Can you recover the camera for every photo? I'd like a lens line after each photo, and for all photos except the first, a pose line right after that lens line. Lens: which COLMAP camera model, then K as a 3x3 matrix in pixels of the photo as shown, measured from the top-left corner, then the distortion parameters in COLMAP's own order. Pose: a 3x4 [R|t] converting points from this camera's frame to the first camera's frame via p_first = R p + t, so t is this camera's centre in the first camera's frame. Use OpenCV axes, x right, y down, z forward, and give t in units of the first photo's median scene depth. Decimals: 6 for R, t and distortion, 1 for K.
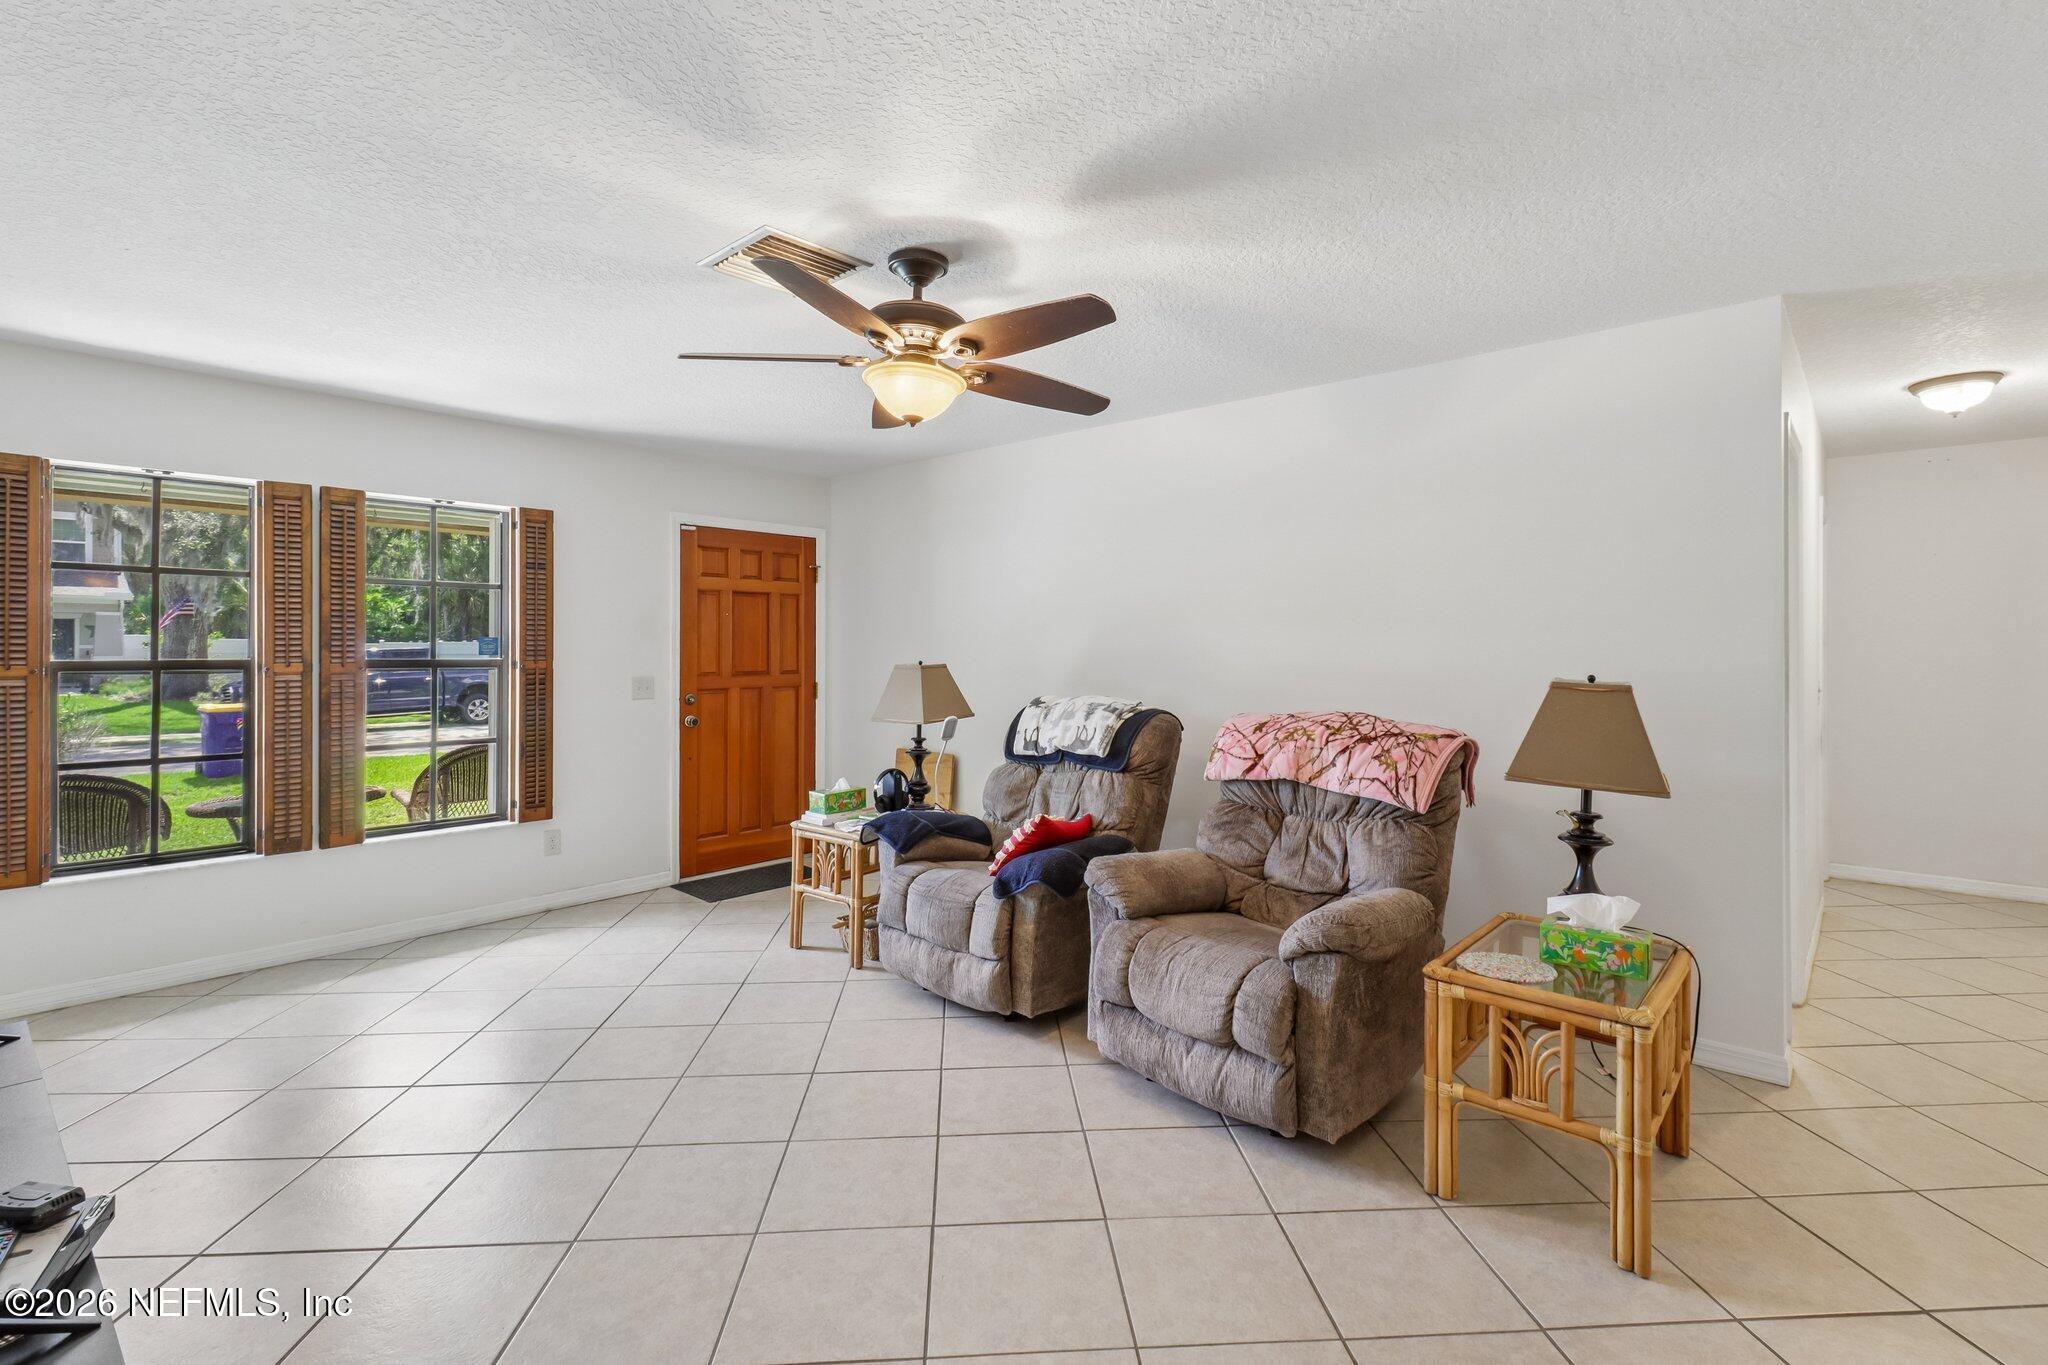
lens RADIAL K [[934.9, 0, 1025.8], [0, 934.9, 651.4], [0, 0, 1]] dist [0.030369, -0.015047]
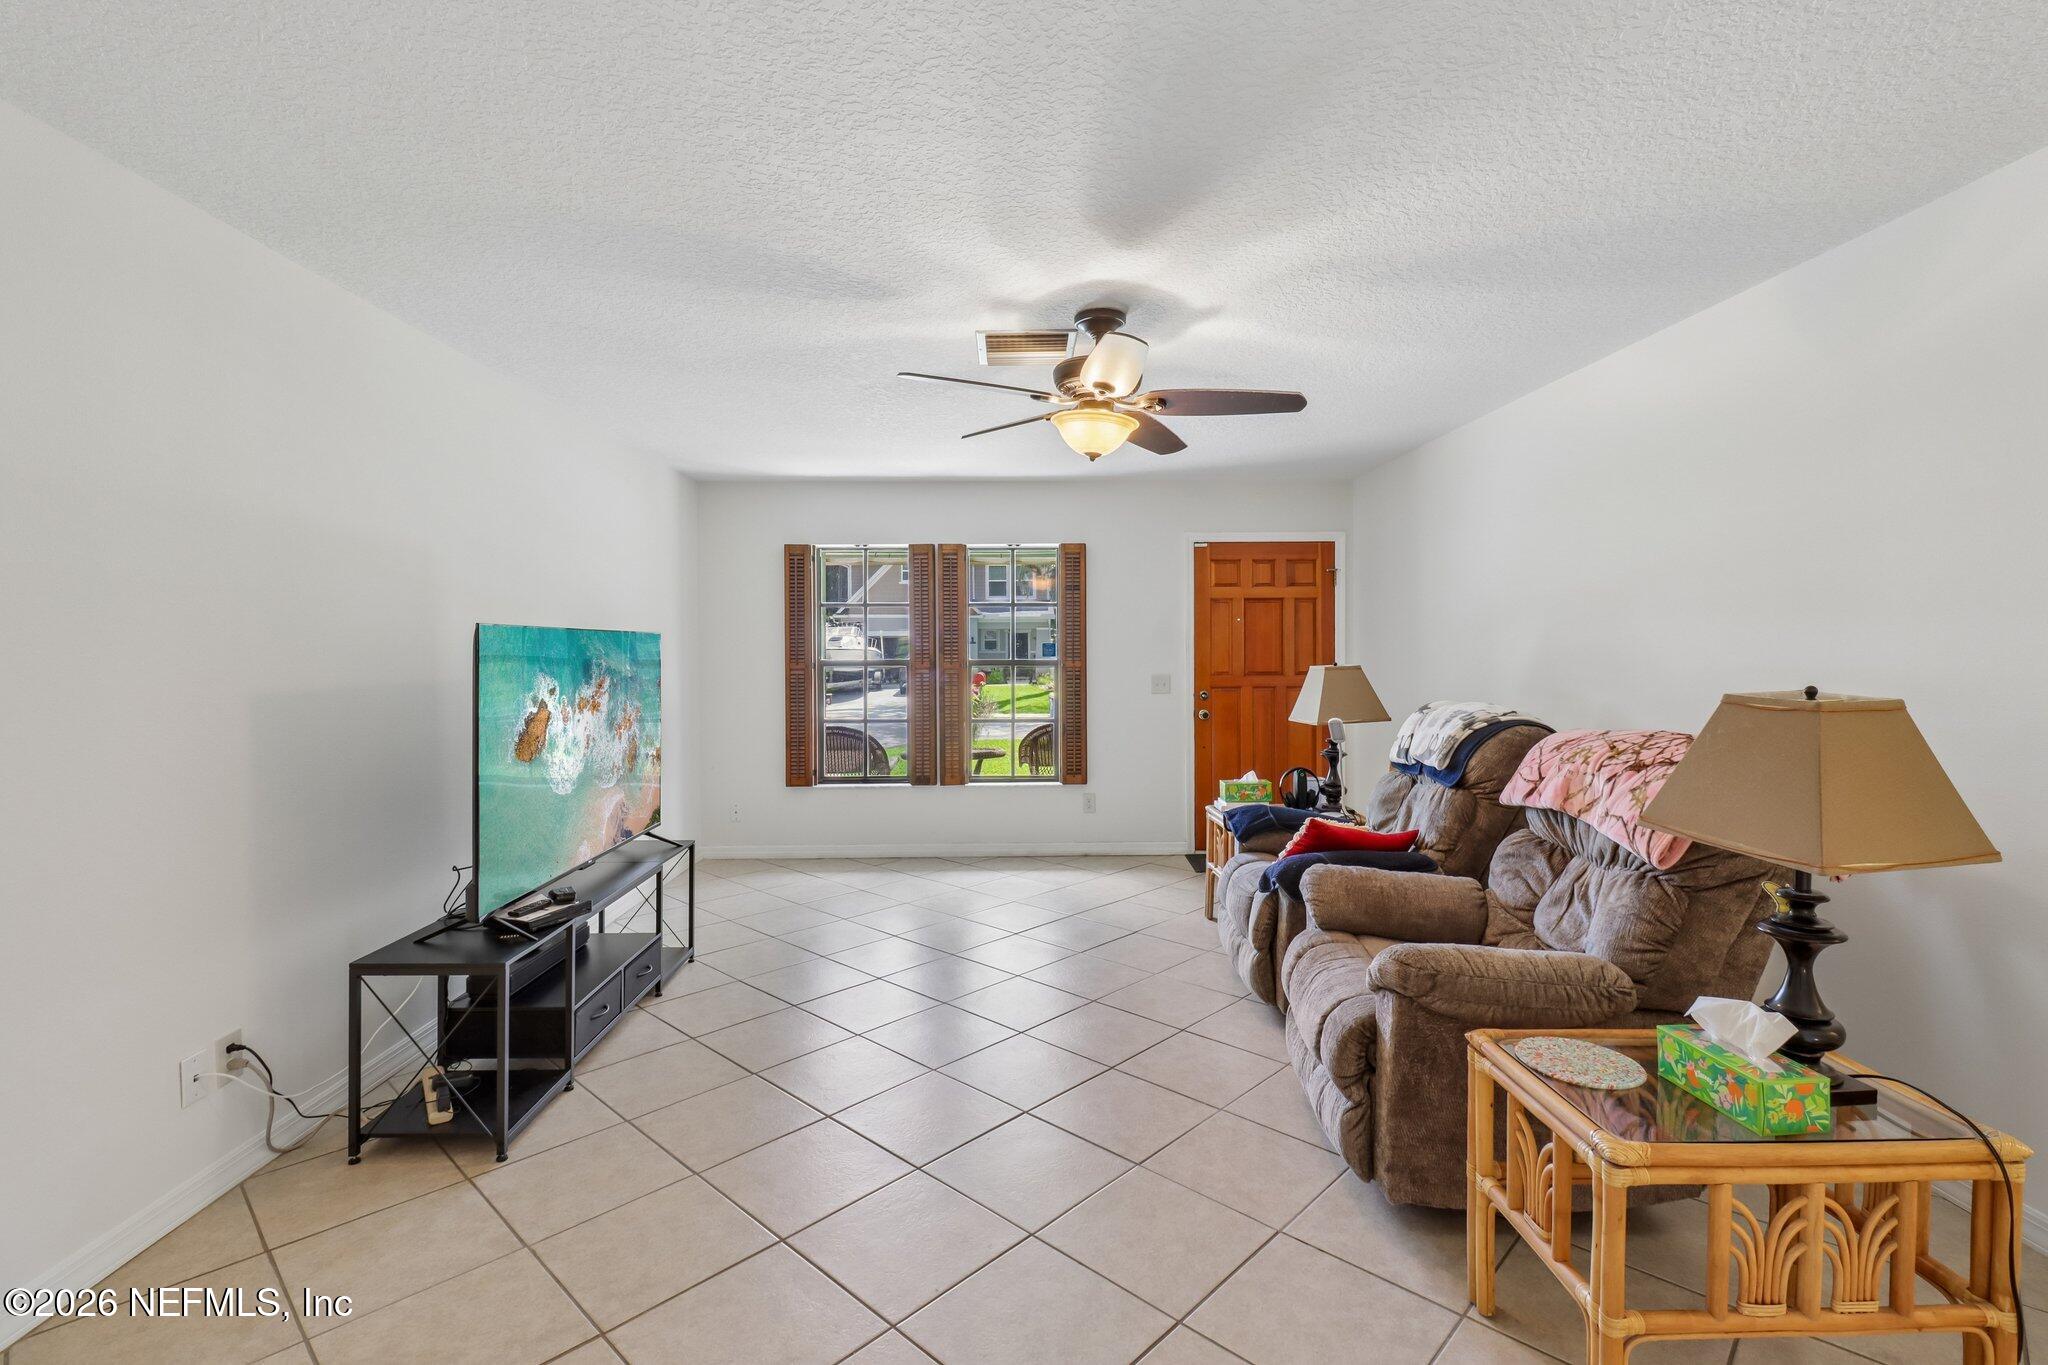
lens RADIAL K [[937.3, 0, 1026.5], [0, 937.3, 673.0], [0, 0, 1]] dist [0.000069, -0.000237]
pose [[0.678202, 0.012208, -0.734774, 0.440535], [0.003135, 0.999805, 0.019504, 0.001097], [0.734869, -0.015531, 0.678031, 0.091371]]
